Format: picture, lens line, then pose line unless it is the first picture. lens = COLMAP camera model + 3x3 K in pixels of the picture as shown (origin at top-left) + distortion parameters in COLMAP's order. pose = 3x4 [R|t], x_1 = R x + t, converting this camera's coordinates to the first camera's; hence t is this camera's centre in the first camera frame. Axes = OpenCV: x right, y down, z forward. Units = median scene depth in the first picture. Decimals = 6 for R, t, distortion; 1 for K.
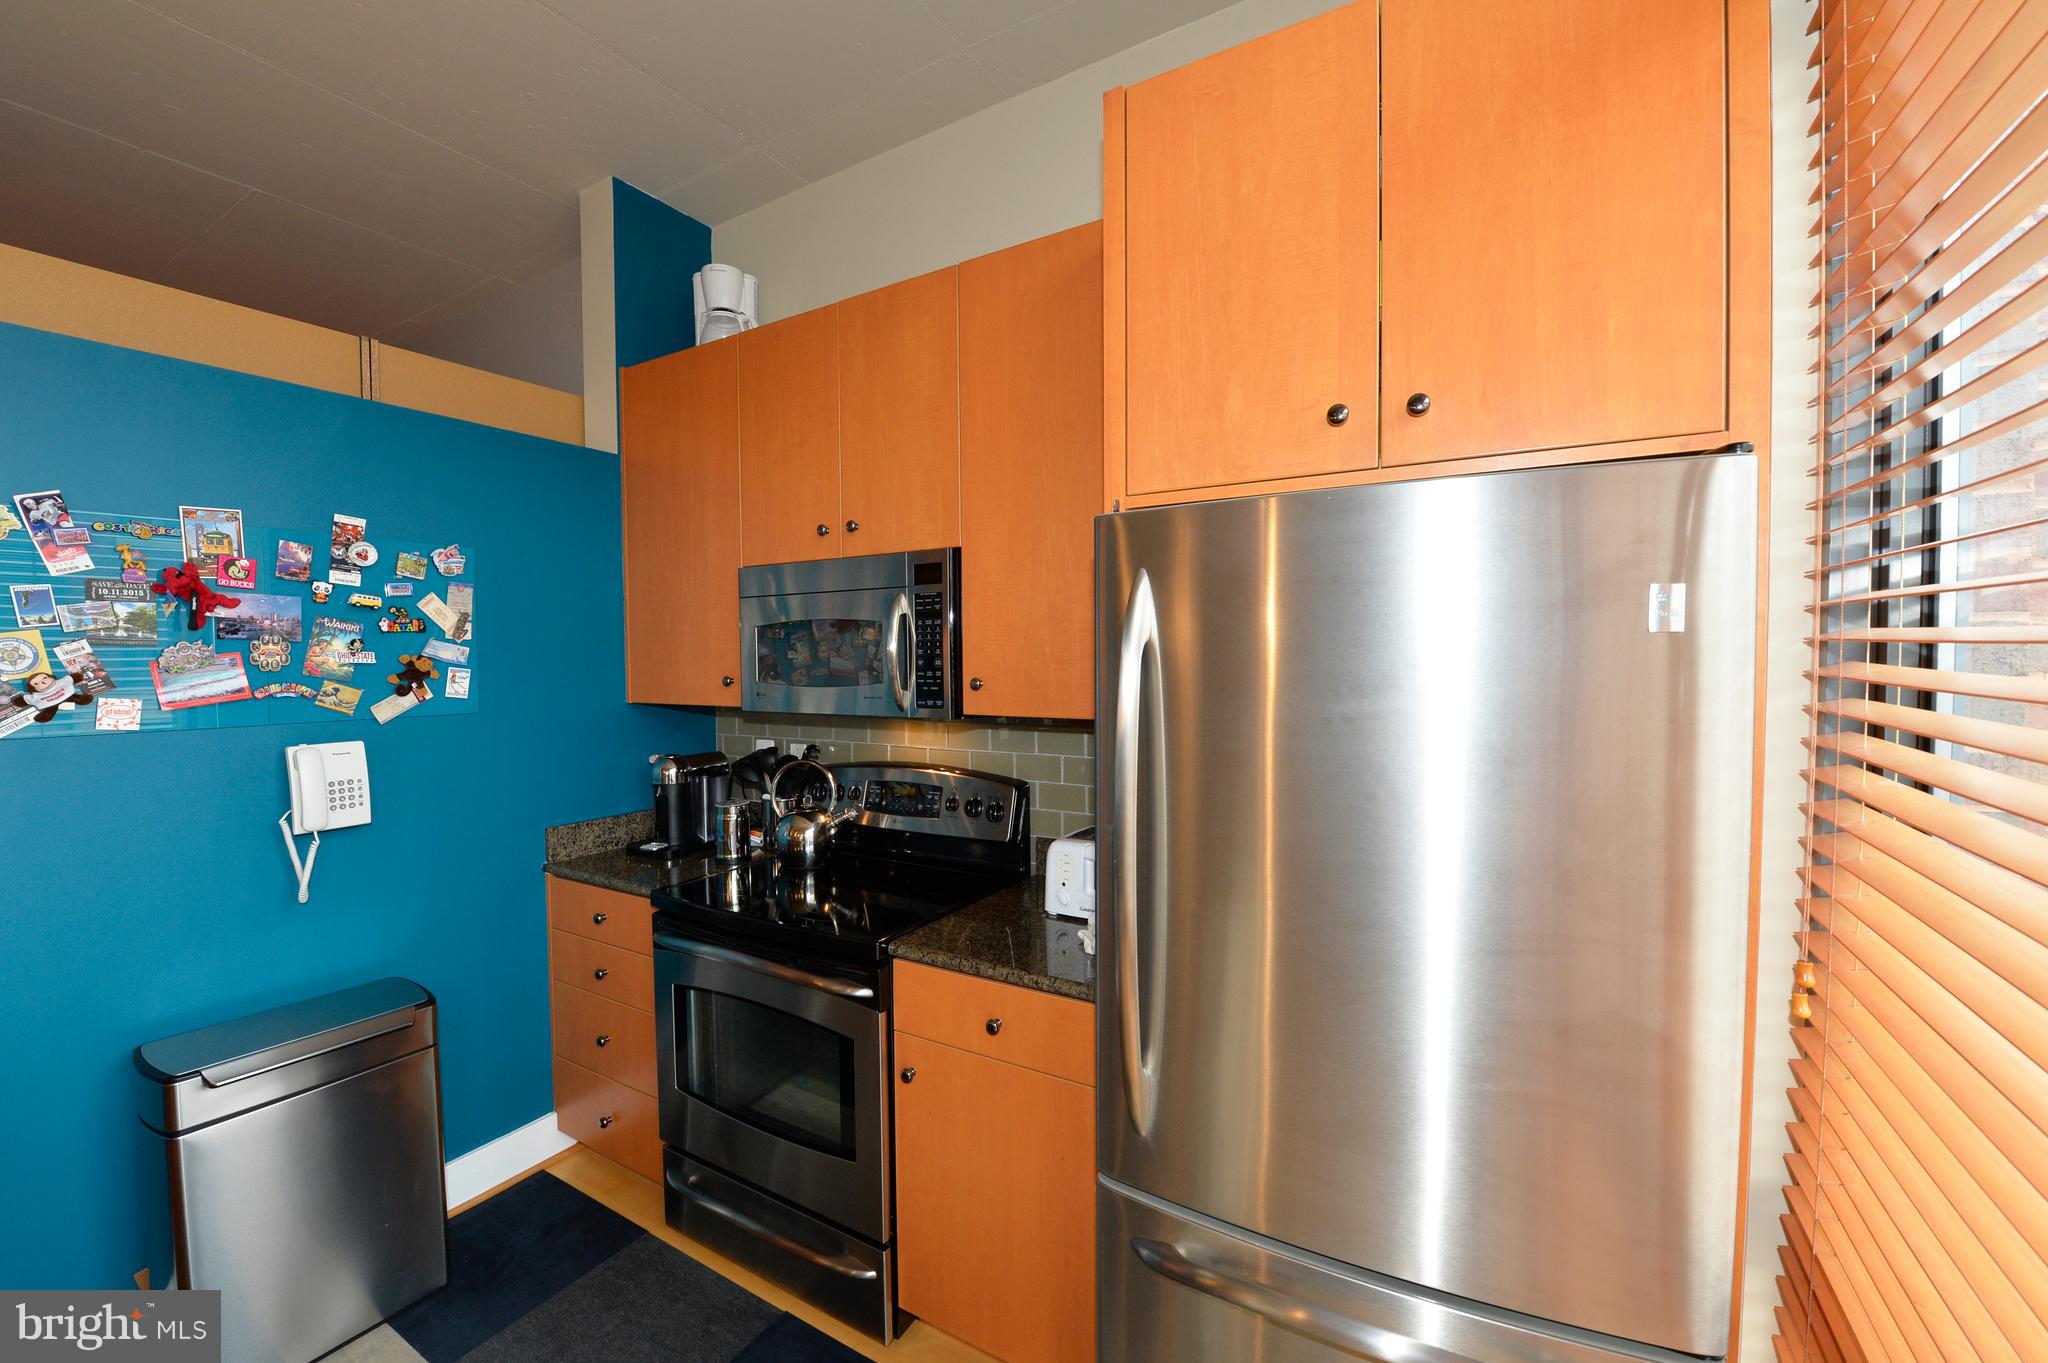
lens RADIAL K [[818.4, 0, 1022.6], [0, 818.4, 667.7], [0, 0, 1]] dist [-0.016205, -0.001652]
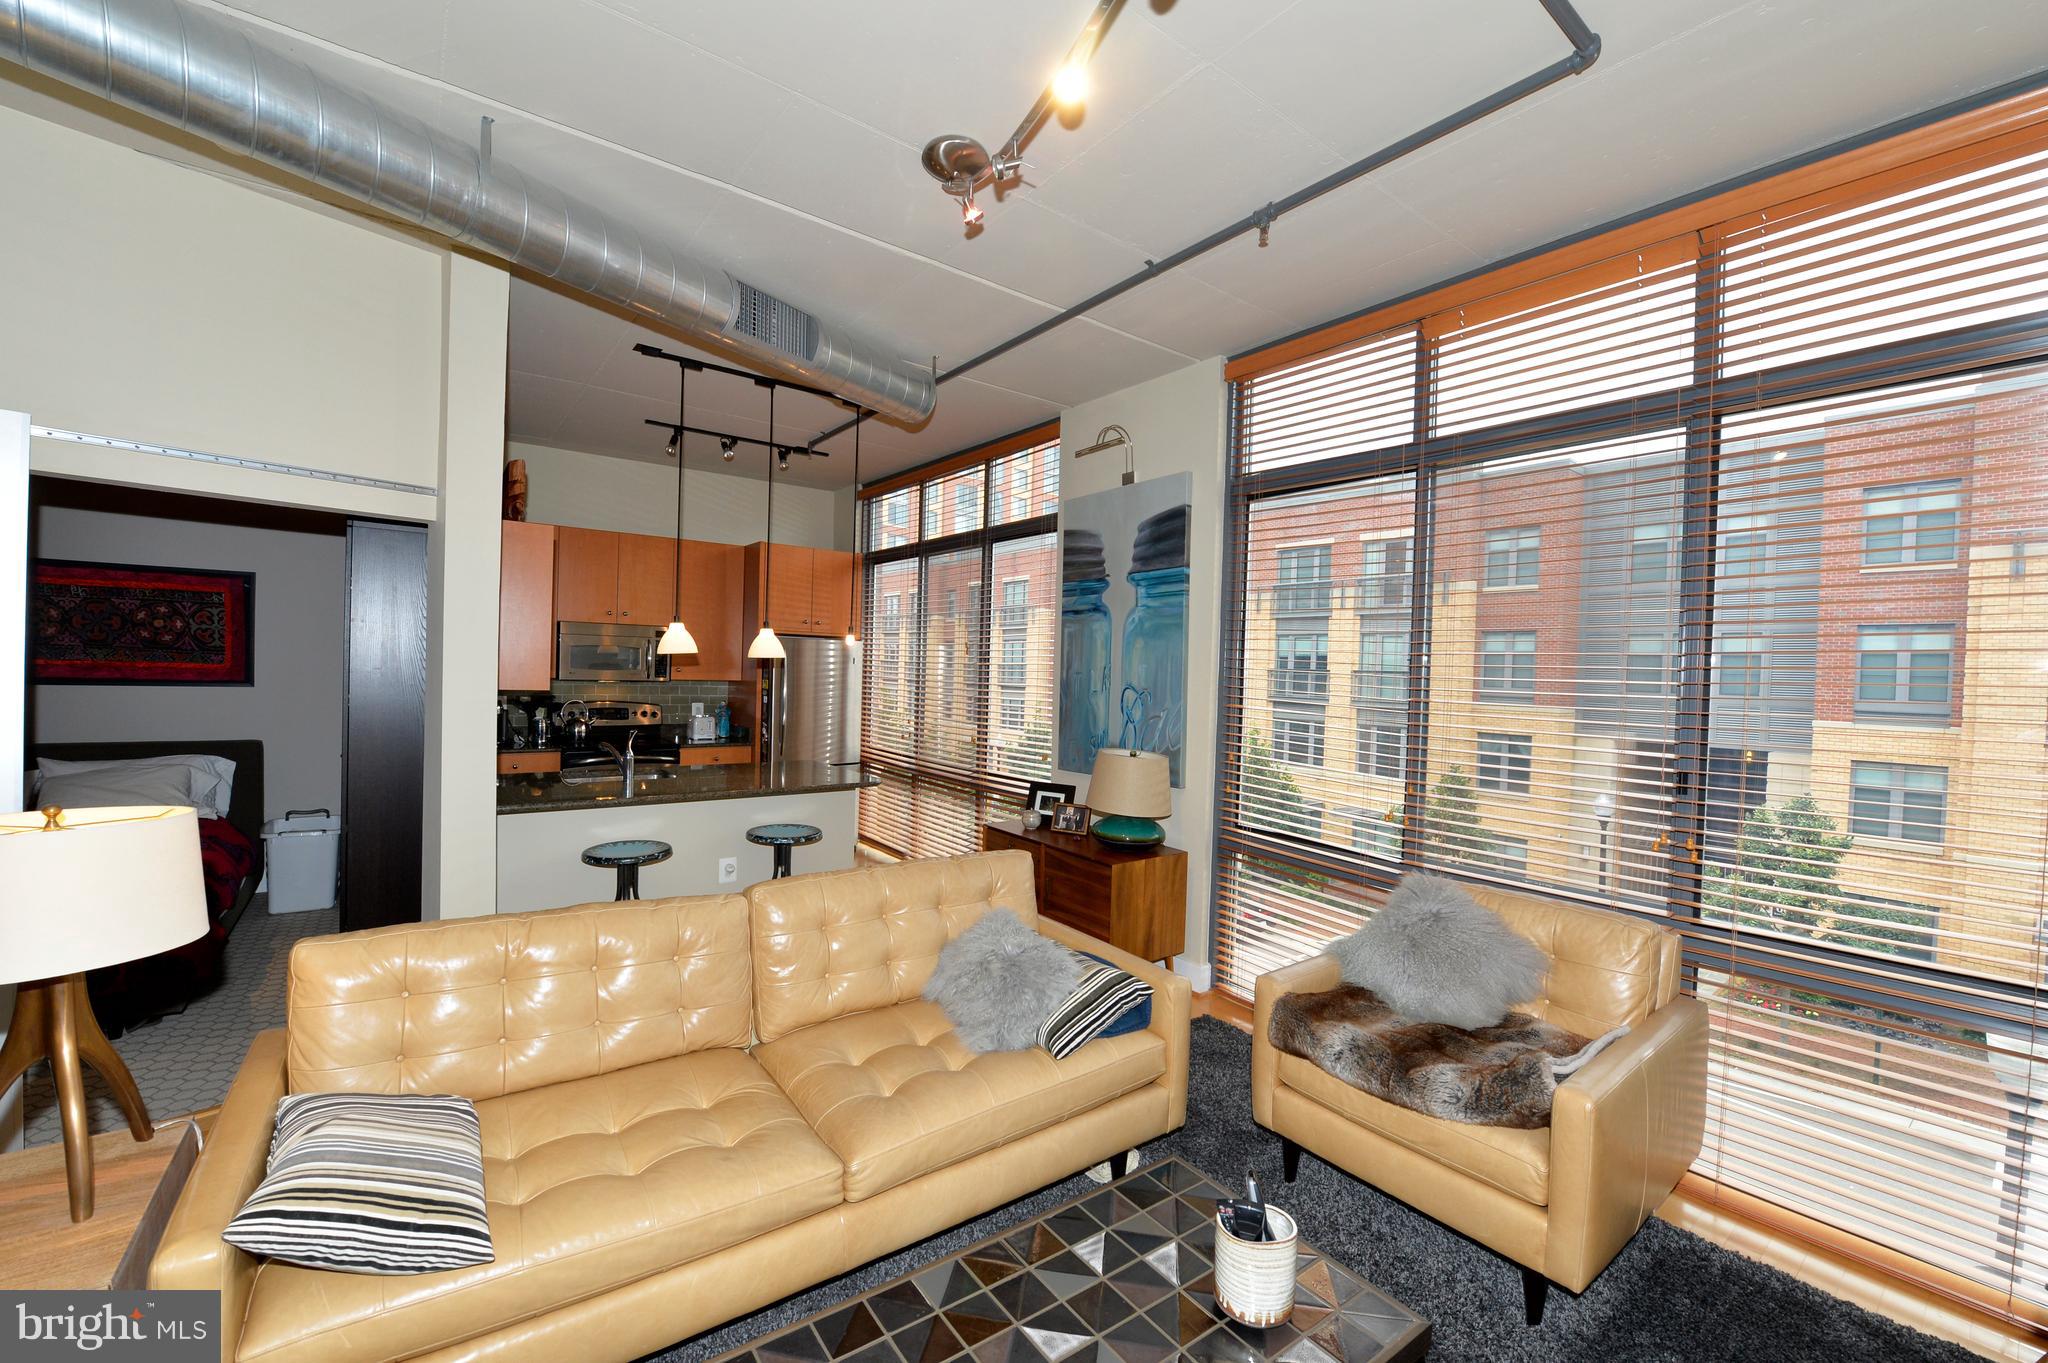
lens RADIAL K [[818.4, 0, 1018.8], [0, 818.4, 689.2], [0, 0, 1]] dist [-0.016205, -0.001652]
pose [[0.371967, -0.005229, 0.928231, -2.456692], [-0.017064, 0.999777, 0.012470, 0.031510], [-0.928089, -0.020477, 0.371795, -1.403317]]
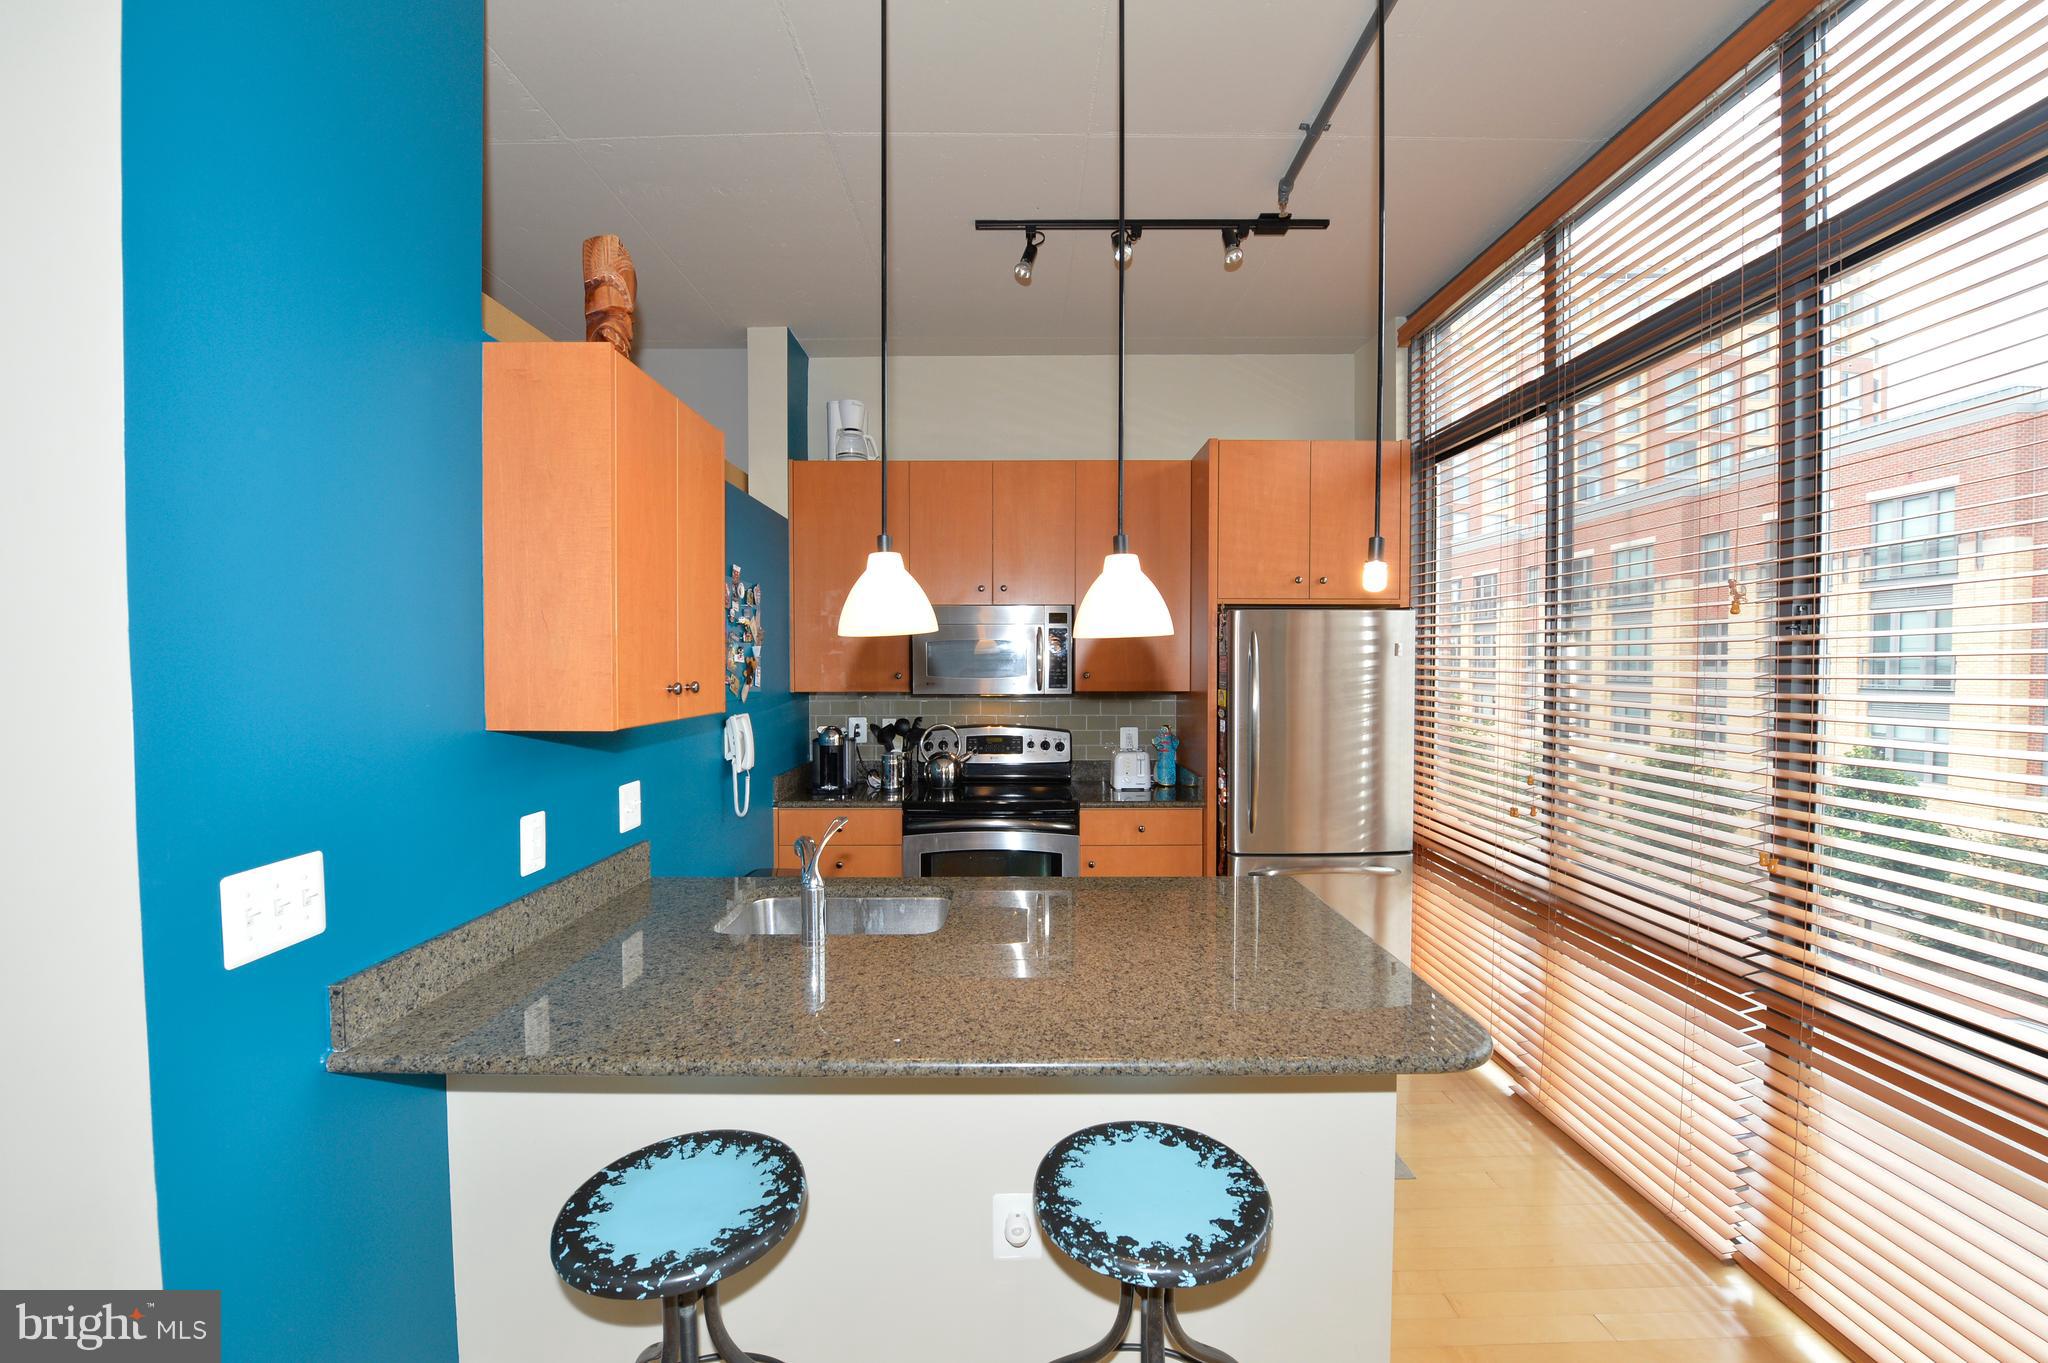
lens RADIAL K [[818.4, 0, 1027.7], [0, 818.4, 682.8], [0, 0, 1]] dist [-0.016205, -0.001652]
pose [[0.849326, -0.005252, 0.527842, -1.169968], [0.002825, 0.999981, 0.005403, 0.026135], [-0.527861, -0.003098, 0.849325, -0.580946]]
